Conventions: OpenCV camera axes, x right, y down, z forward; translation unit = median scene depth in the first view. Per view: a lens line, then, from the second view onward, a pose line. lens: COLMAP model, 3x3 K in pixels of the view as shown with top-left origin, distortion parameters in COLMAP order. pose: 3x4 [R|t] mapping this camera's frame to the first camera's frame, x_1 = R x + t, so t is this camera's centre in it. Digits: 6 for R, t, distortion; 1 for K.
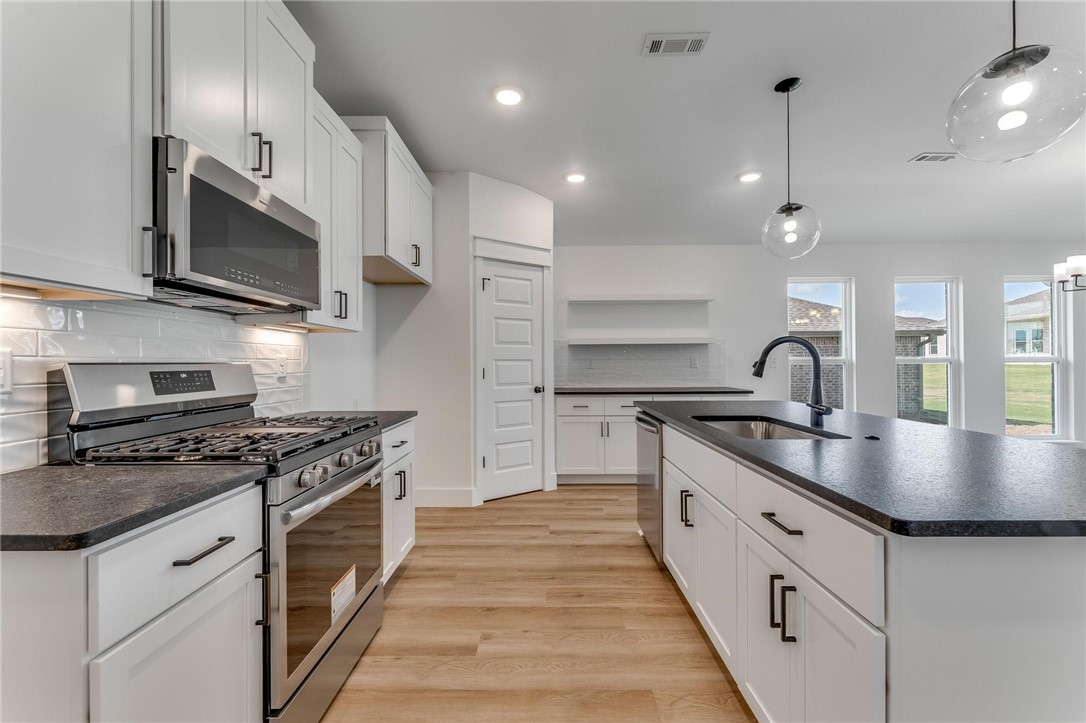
lens RADIAL K [[439.1, 0, 539.3], [0, 439.1, 360.9], [0, 0, 1]] dist [0.001406, 0.000001]
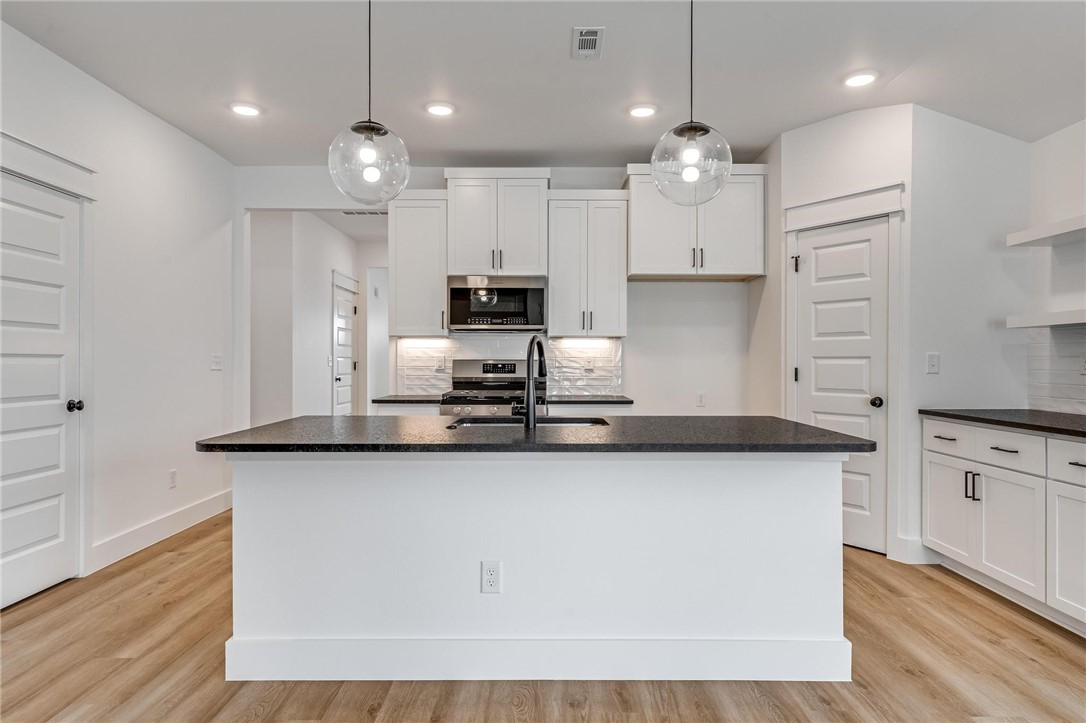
lens RADIAL K [[644.7, 0, 543.0], [0, 644.7, 361.5], [0, 0, 1]] dist [-0.000994, 0.001057]
pose [[0.010465, 0.005600, -0.999930, 1.165967], [0.001042, 0.999984, 0.005612, -0.002330], [0.999945, -0.001101, 0.010459, 0.579308]]
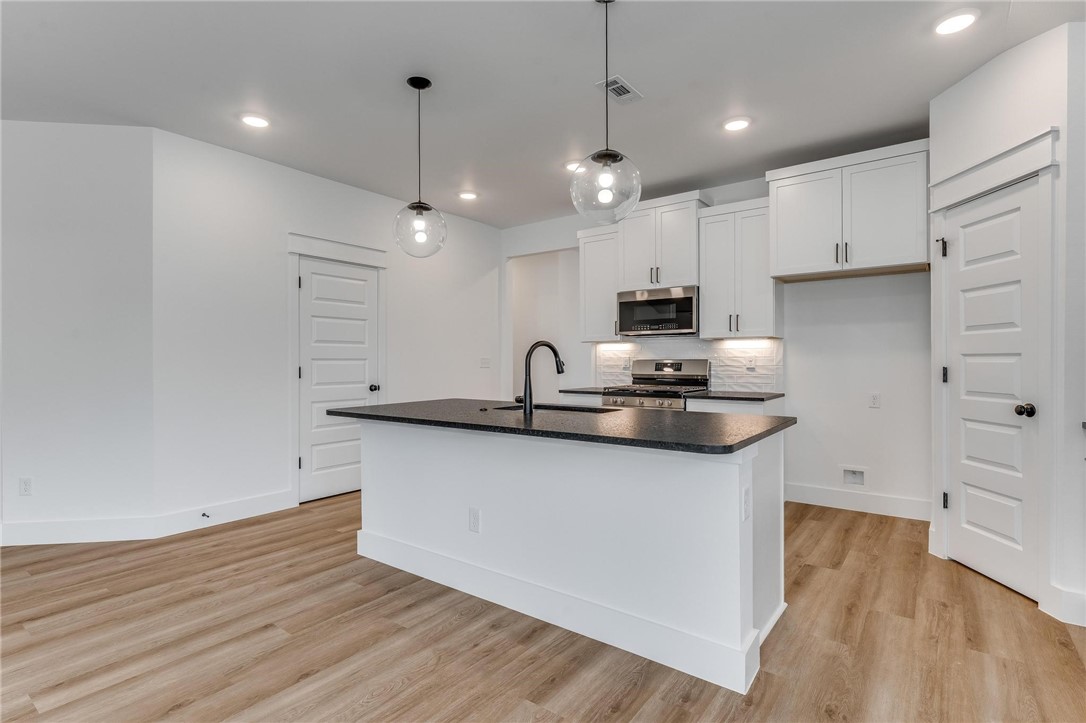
lens RADIAL K [[526.7, 0, 538.9], [0, 526.7, 359.7], [0, 0, 1]] dist [-0.000558, -0.000906]
pose [[-0.591956, 0.004466, -0.805958, 1.033950], [0.008642, 0.999962, -0.000806, 0.000125], [0.805924, -0.007443, -0.591973, 1.082575]]
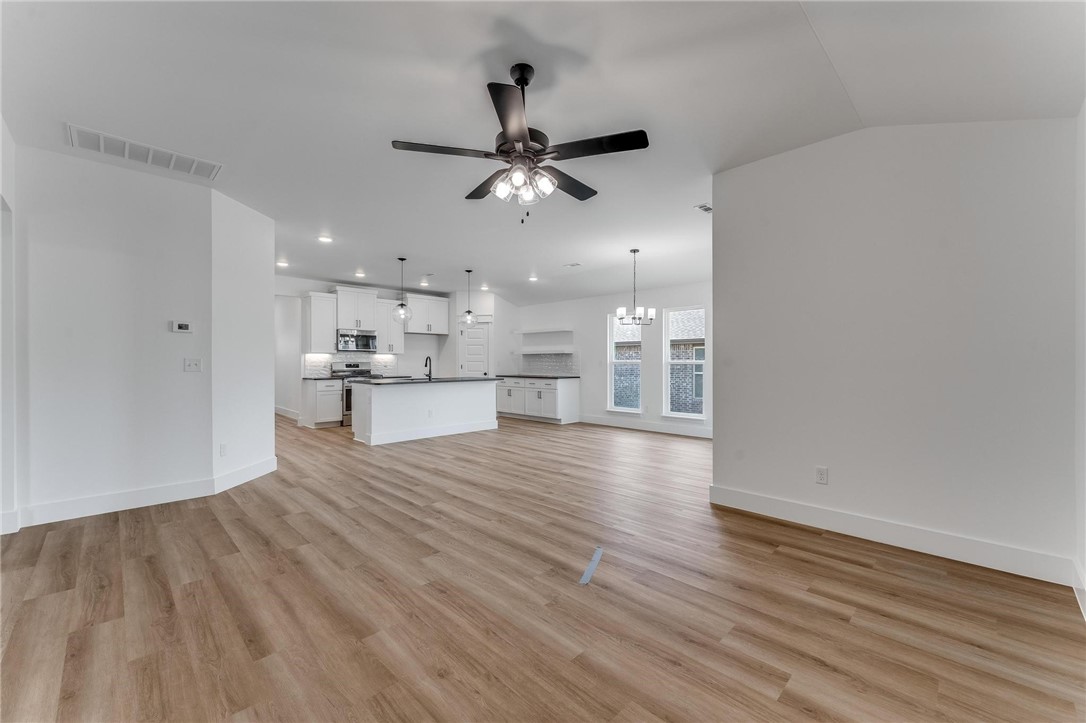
lens RADIAL K [[437.3, 0, 543.0], [0, 437.3, 361.5], [0, 0, 1]] dist [-0.008338, 0.000018]
pose [[0.708582, 0.003380, -0.705621, 2.297759], [-0.000813, 0.999992, 0.003974, -0.015091], [0.705628, -0.002242, 0.708579, -0.572669]]
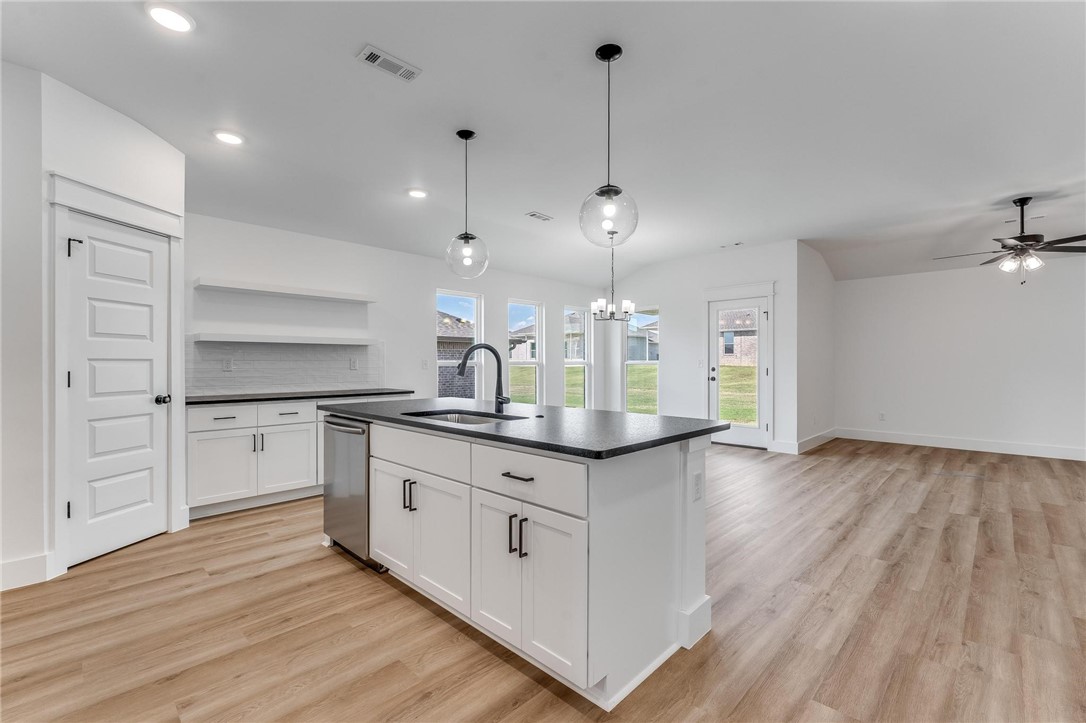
lens RADIAL K [[474.6, 0, 545.1], [0, 474.6, 363.2], [0, 0, 1]] dist [0.000756, -0.000017]
pose [[0.687578, 0.005131, 0.726092, -0.170162], [-0.005790, 0.999982, -0.001583, 0.000955], [-0.726087, -0.003116, 0.687595, -0.040889]]
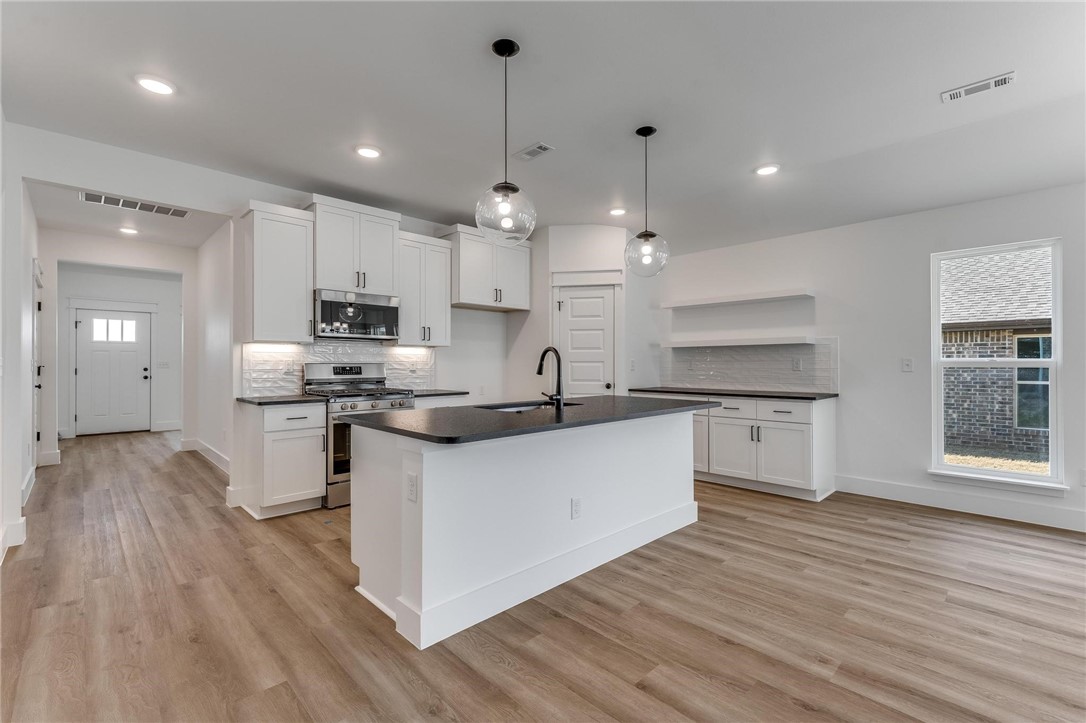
lens RADIAL K [[474.6, 0, 545.1], [0, 474.6, 363.2], [0, 0, 1]] dist [0.000756, -0.000017]
pose [[0.704468, 0.003213, -0.709728, 0.976611], [-0.000530, 0.999992, 0.004002, -0.004292], [0.709735, -0.002443, 0.704464, -0.070771]]
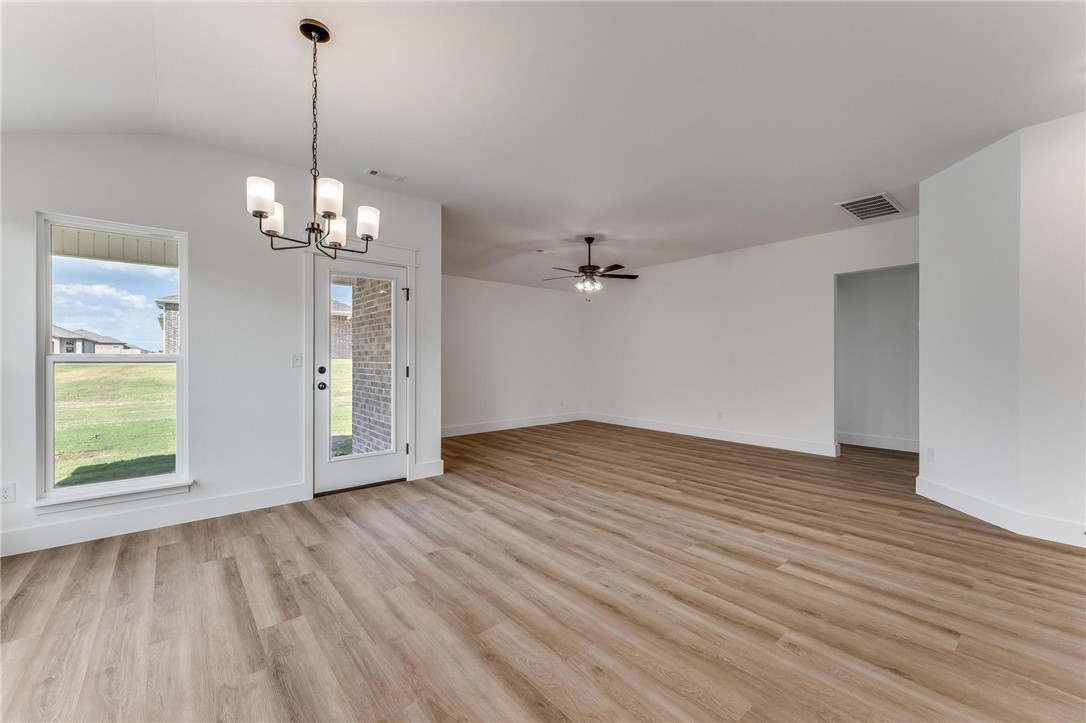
lens RADIAL K [[437.3, 0, 543.0], [0, 437.3, 361.5], [0, 0, 1]] dist [-0.008338, 0.000018]
pose [[-0.650855, 0.000917, 0.759202, 0.601663], [0.001629, 0.999999, 0.000189, -0.002136], [-0.759201, 0.001360, -0.650855, 1.145608]]
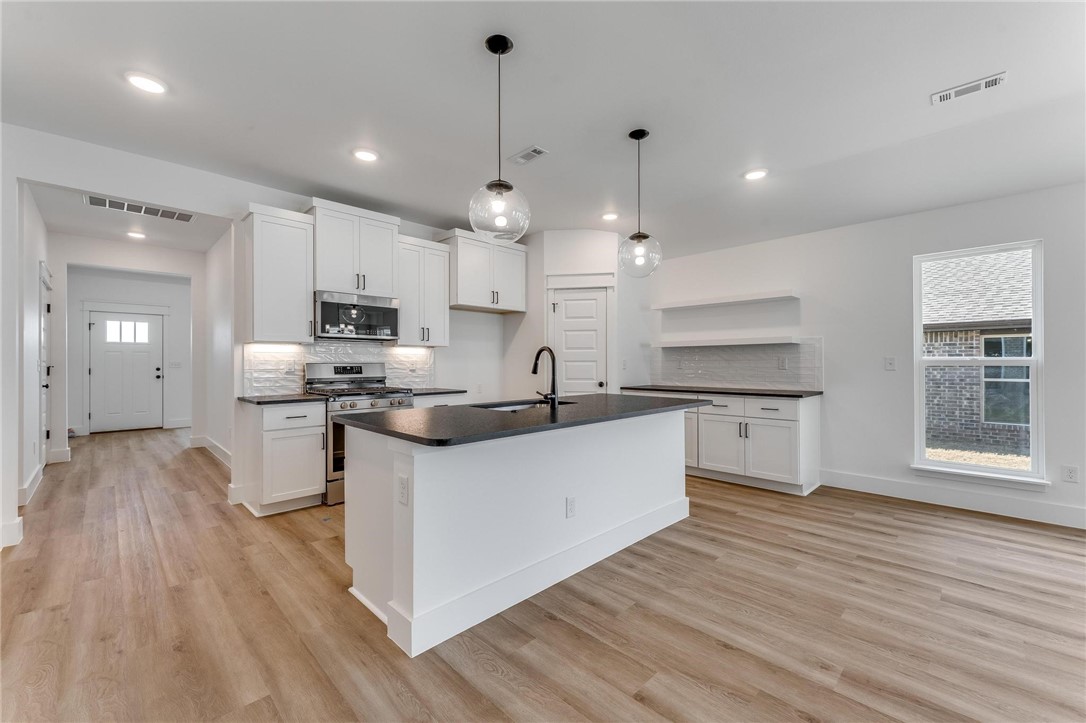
lens RADIAL K [[440.1, 0, 545.3], [0, 440.1, 362.7], [0, 0, 1]] dist [0.002171, 0.000083]
pose [[0.711549, 0.001921, -0.702634, 0.938046], [0.001276, 0.999991, 0.004027, -0.003753], [0.702636, -0.003762, 0.711540, -0.029608]]
